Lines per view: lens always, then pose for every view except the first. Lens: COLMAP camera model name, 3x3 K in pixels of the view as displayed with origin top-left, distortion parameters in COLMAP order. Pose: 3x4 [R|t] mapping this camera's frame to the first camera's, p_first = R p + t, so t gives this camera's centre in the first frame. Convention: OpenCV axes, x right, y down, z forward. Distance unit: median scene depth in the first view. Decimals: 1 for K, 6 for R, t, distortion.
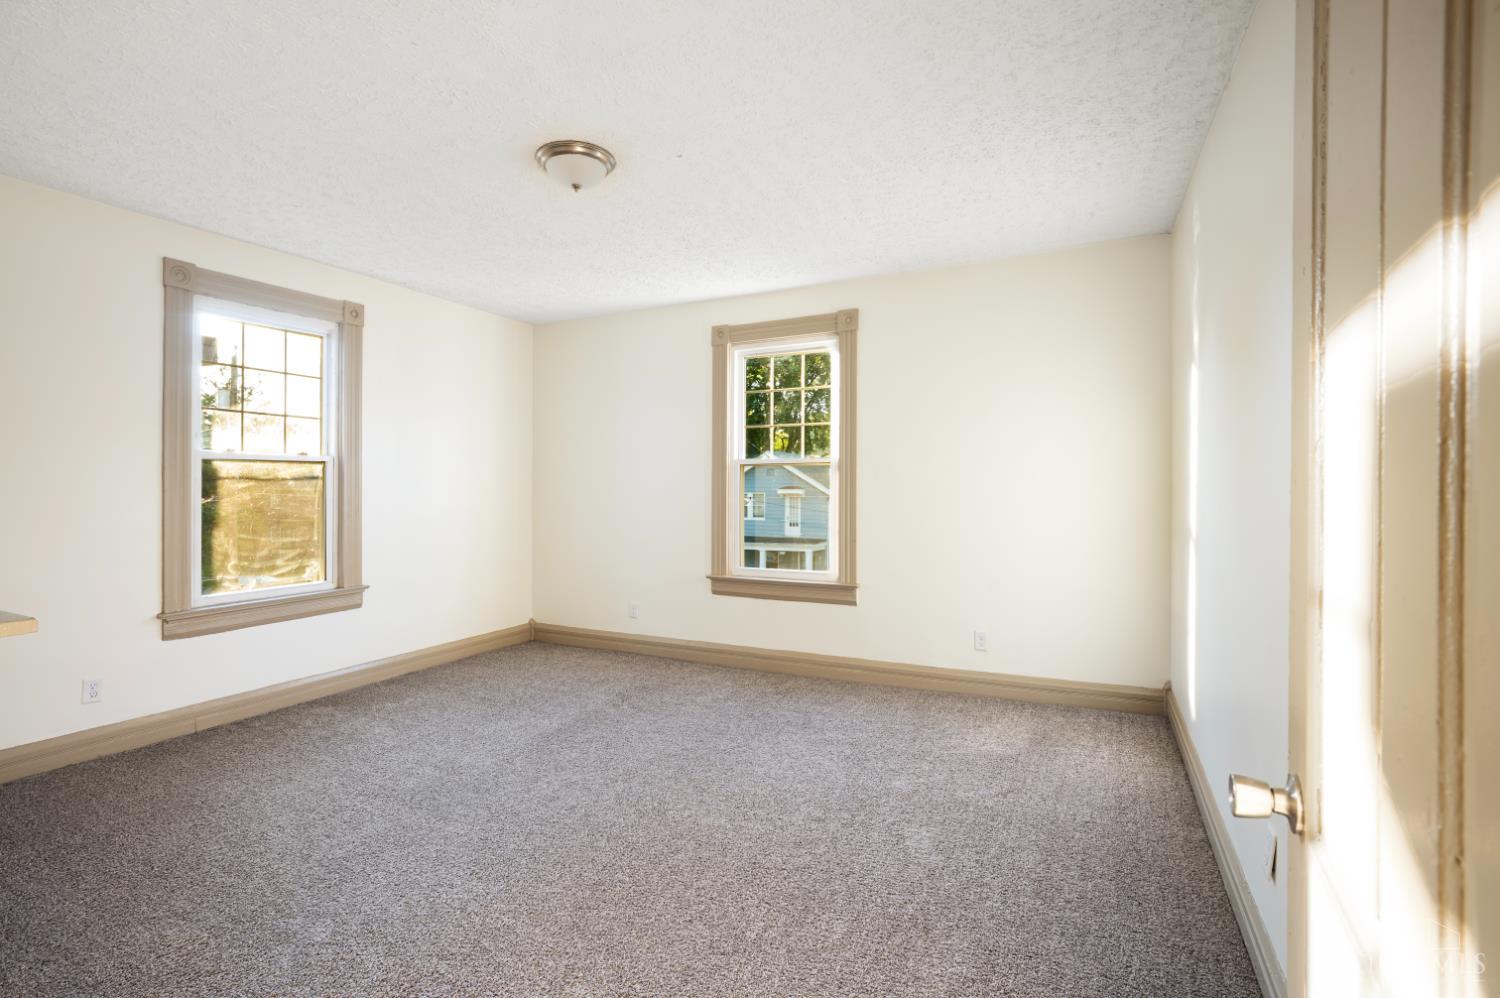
lens RADIAL K [[695.5, 0, 746.3], [0, 695.5, 491.9], [0, 0, 1]] dist [-0.001129, -0.000151]
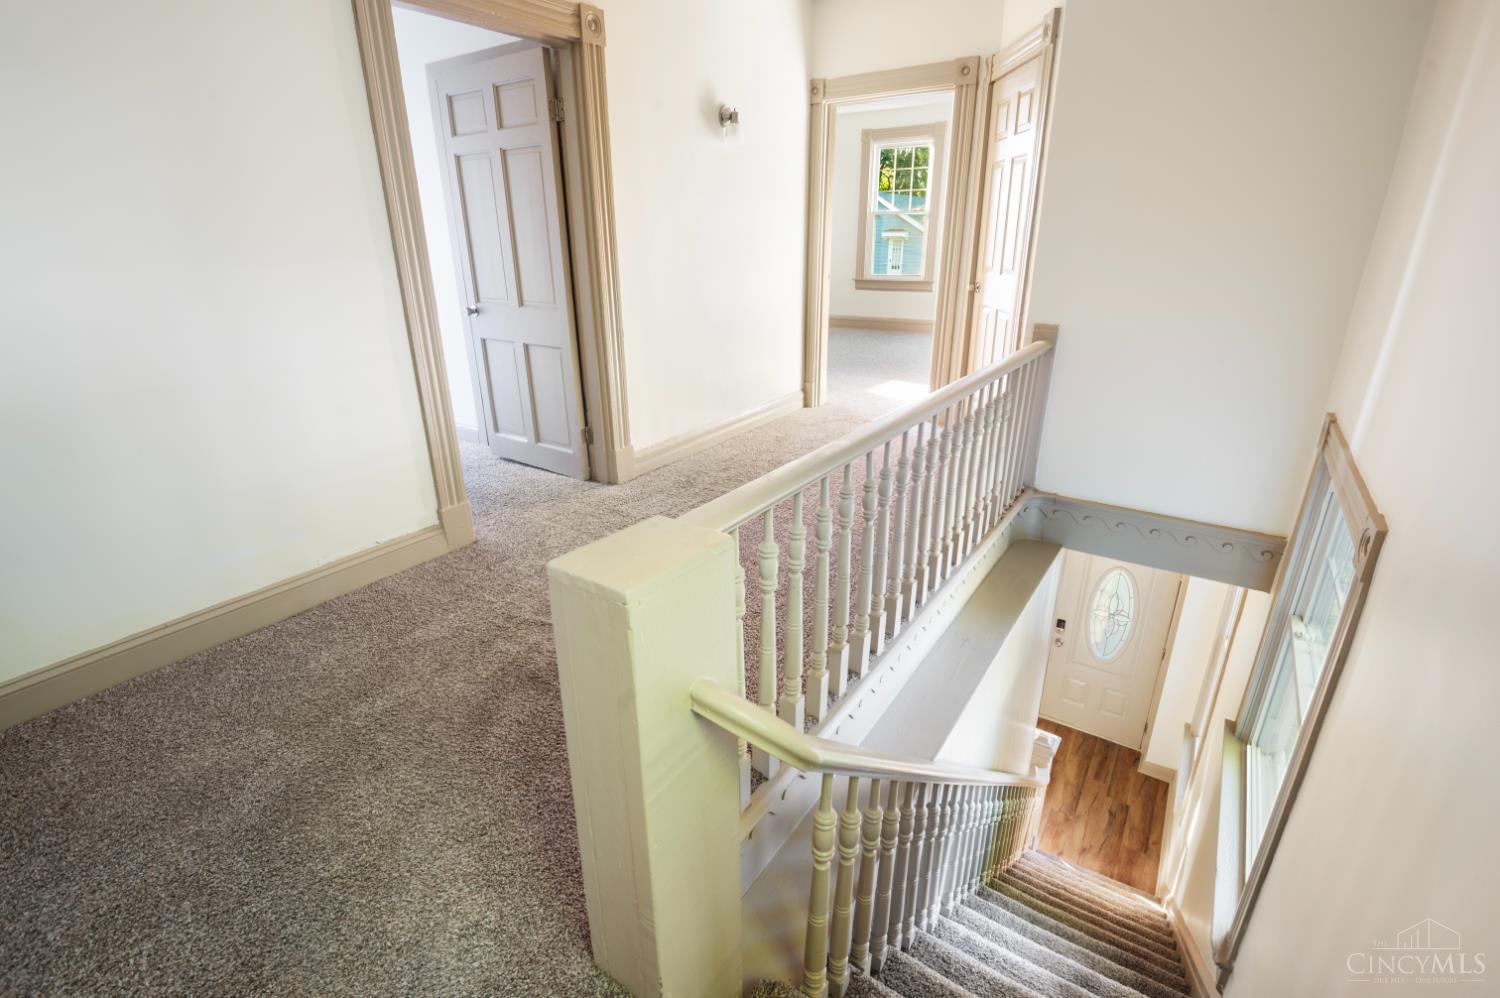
lens RADIAL K [[681.1, 0, 753.4], [0, 681.1, 491.9], [0, 0, 1]] dist [-0.001065, -0.000117]
pose [[0.992077, 0.035084, -0.120634, -0.081732], [0.009450, 0.936656, 0.350123, 0.012818], [0.125277, -0.348489, 0.928903, -0.946150]]
